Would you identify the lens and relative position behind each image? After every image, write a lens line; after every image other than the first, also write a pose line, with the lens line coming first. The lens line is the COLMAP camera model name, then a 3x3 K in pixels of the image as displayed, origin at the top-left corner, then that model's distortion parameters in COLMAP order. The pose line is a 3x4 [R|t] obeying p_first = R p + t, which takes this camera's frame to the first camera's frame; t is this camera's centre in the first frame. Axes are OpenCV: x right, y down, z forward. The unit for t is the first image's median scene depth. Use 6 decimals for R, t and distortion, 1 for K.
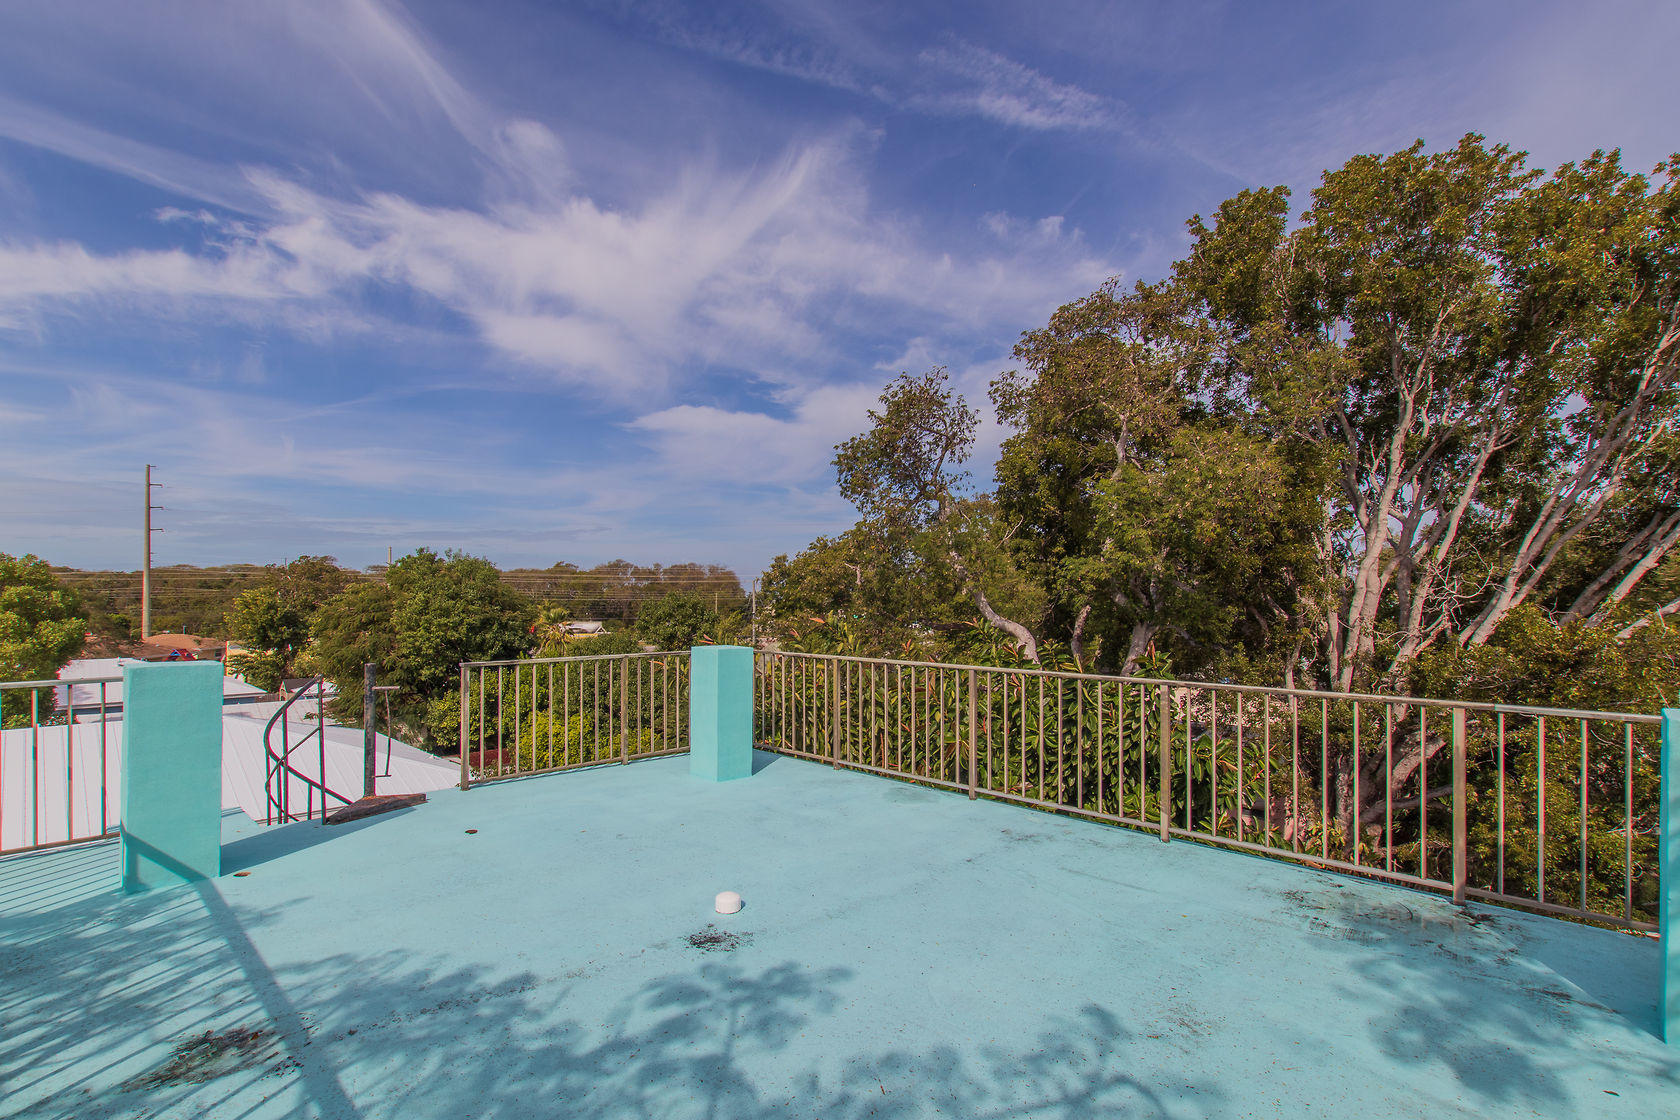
lens RADIAL K [[758.8, 0, 843.9], [0, 758.8, 571.0], [0, 0, 1]] dist [0.003526, -0.005426]
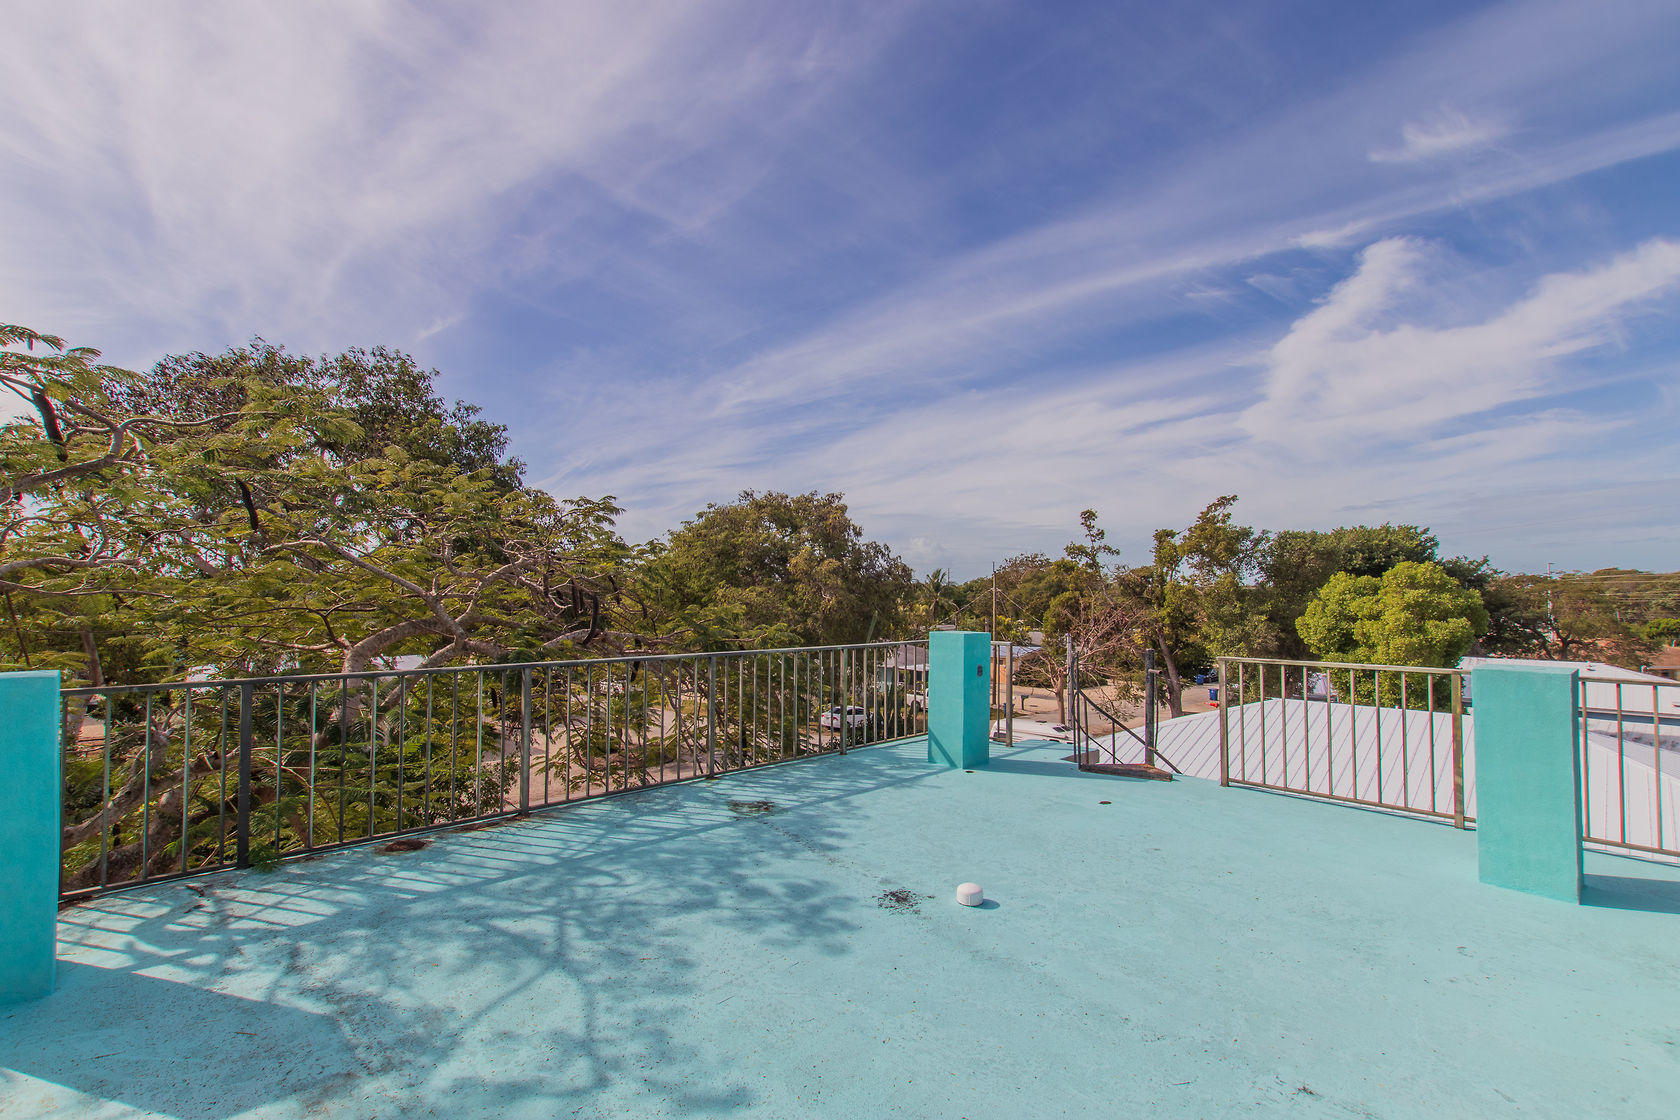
lens RADIAL K [[758.8, 0, 843.9], [0, 758.8, 571.0], [0, 0, 1]] dist [0.003526, -0.005426]
pose [[-0.032235, -0.040806, -0.998647, 1.155537], [0.036329, 0.998458, -0.041971, 0.062375], [0.998820, -0.037633, -0.030703, 1.167838]]
